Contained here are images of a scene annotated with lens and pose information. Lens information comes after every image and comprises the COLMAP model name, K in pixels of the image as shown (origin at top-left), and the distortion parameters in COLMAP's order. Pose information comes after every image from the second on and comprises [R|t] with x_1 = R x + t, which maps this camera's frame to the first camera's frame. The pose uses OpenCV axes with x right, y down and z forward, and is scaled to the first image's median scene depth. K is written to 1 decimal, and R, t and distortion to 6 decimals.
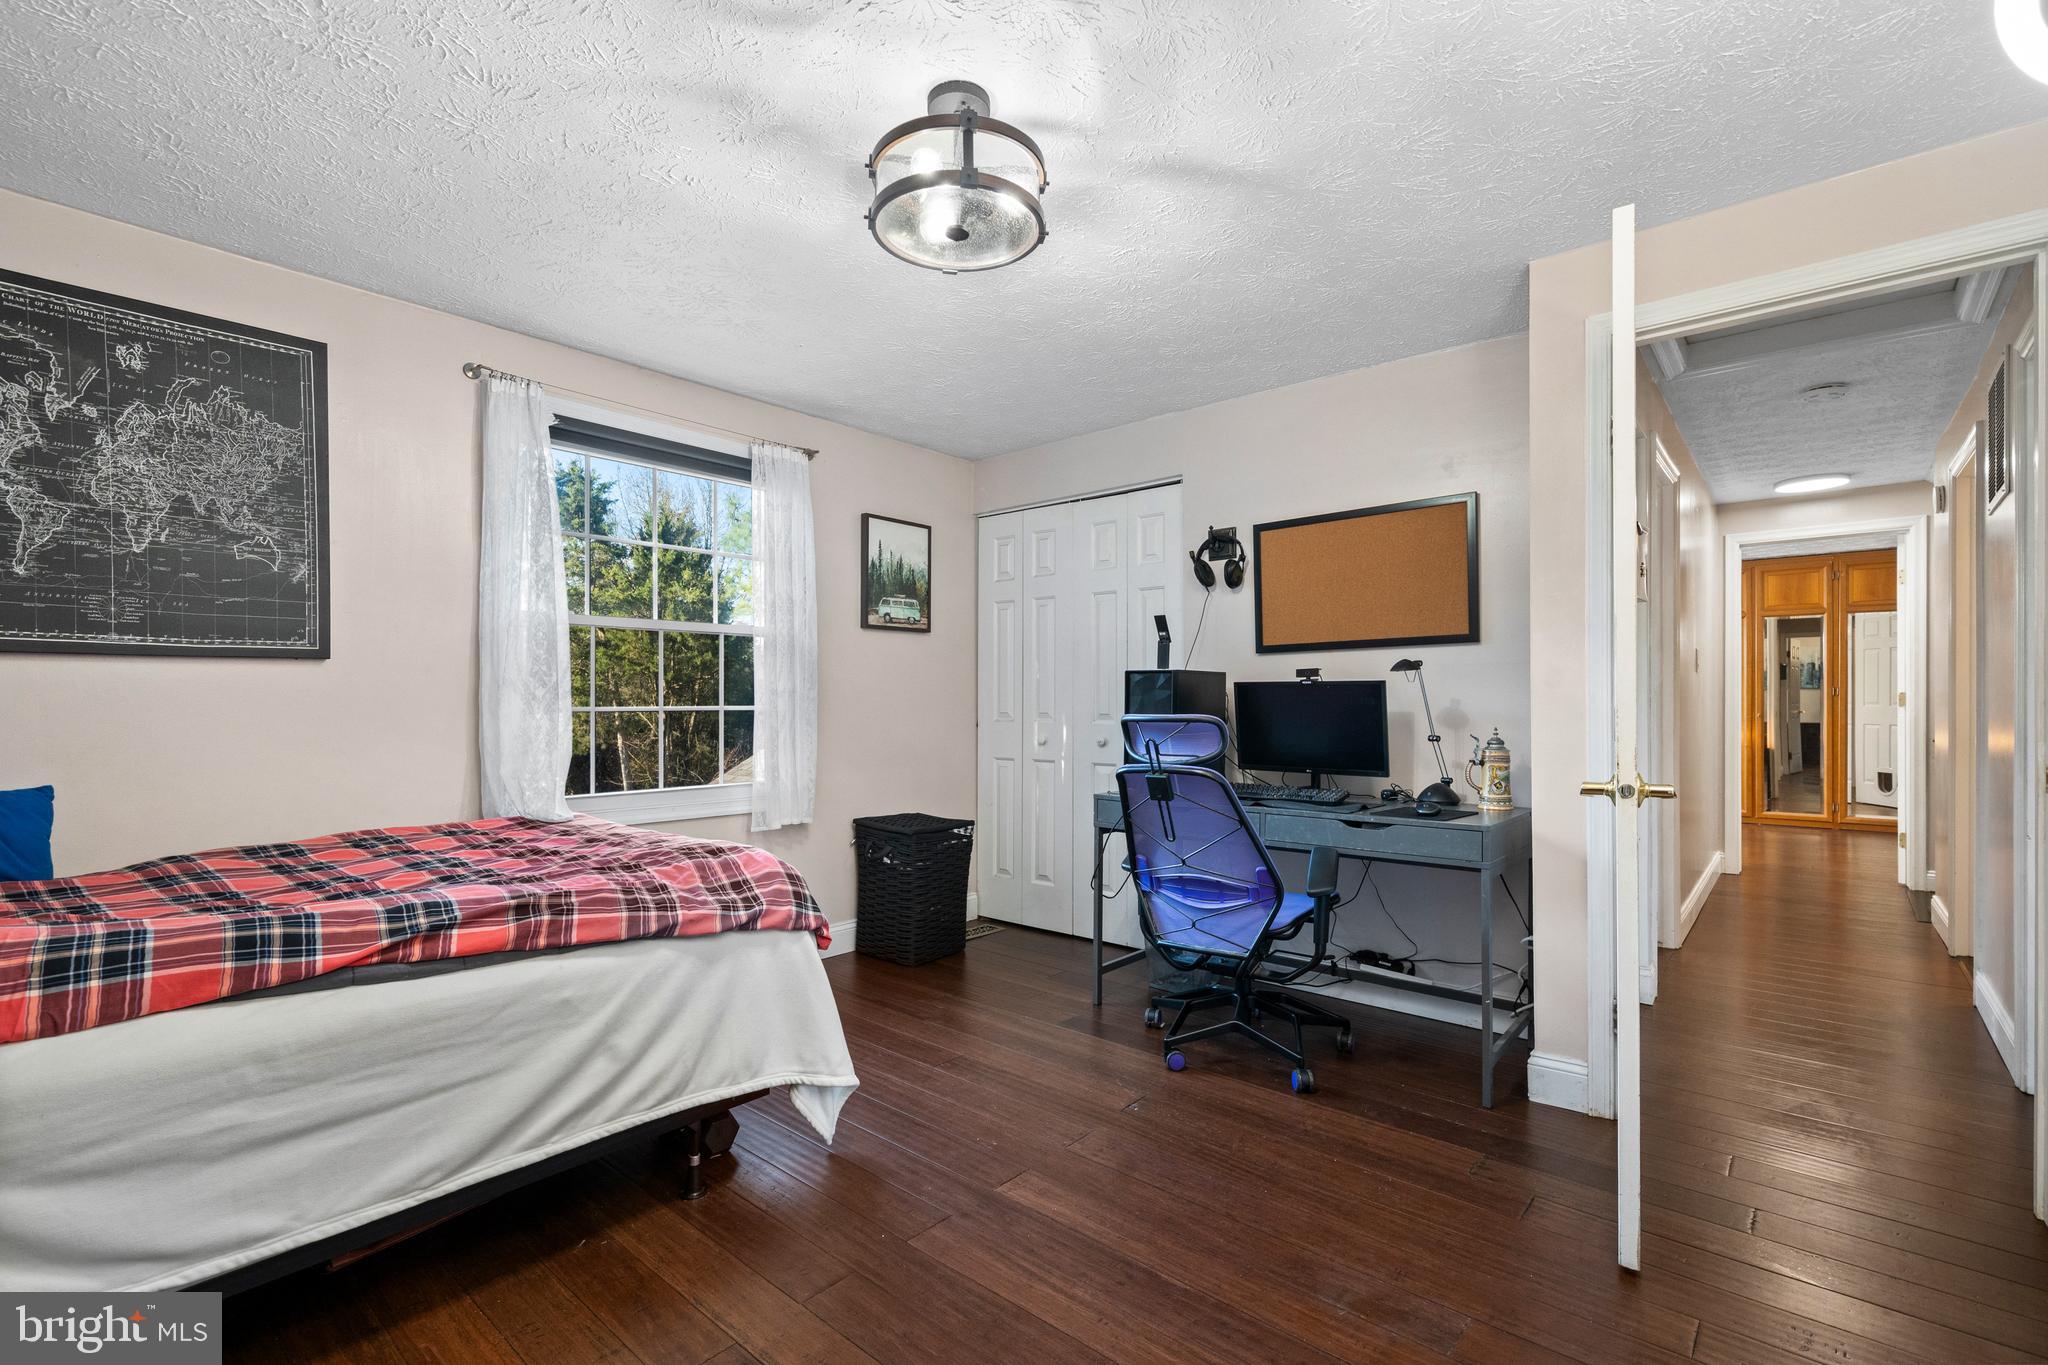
lens RADIAL K [[927.9, 0, 1010.7], [0, 927.9, 695.5], [0, 0, 1]] dist [-0.000649, -0.000238]
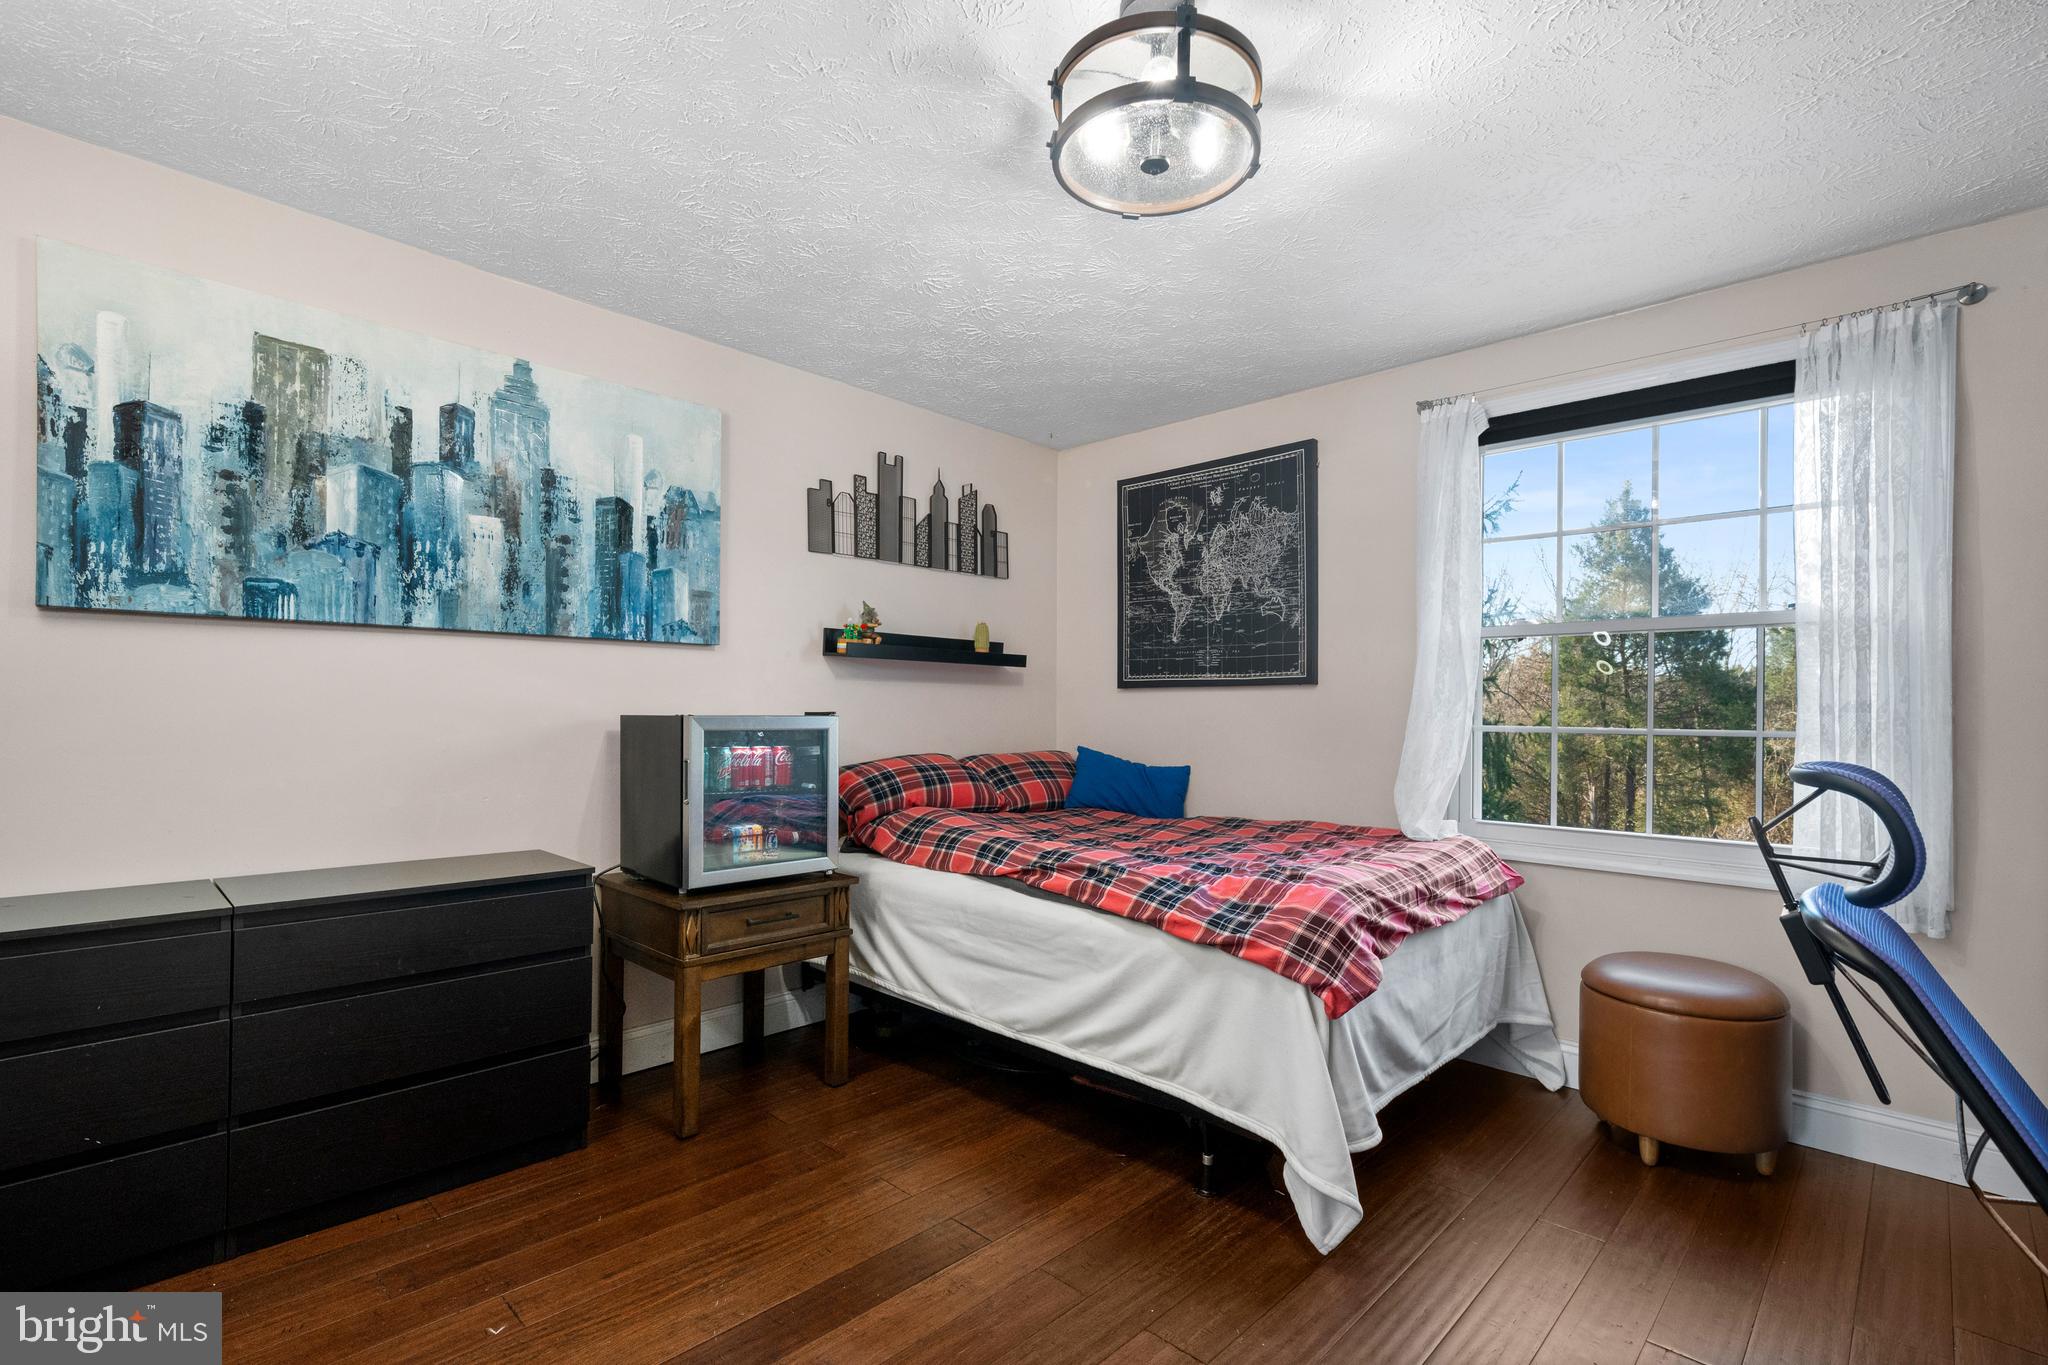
lens RADIAL K [[927.9, 0, 1010.7], [0, 927.9, 695.5], [0, 0, 1]] dist [-0.000649, -0.000238]
pose [[-0.052145, -0.016900, -0.998497, 0.637587], [-0.004429, 0.999851, -0.016692, -0.000590], [0.998630, 0.003552, -0.052212, 0.740007]]
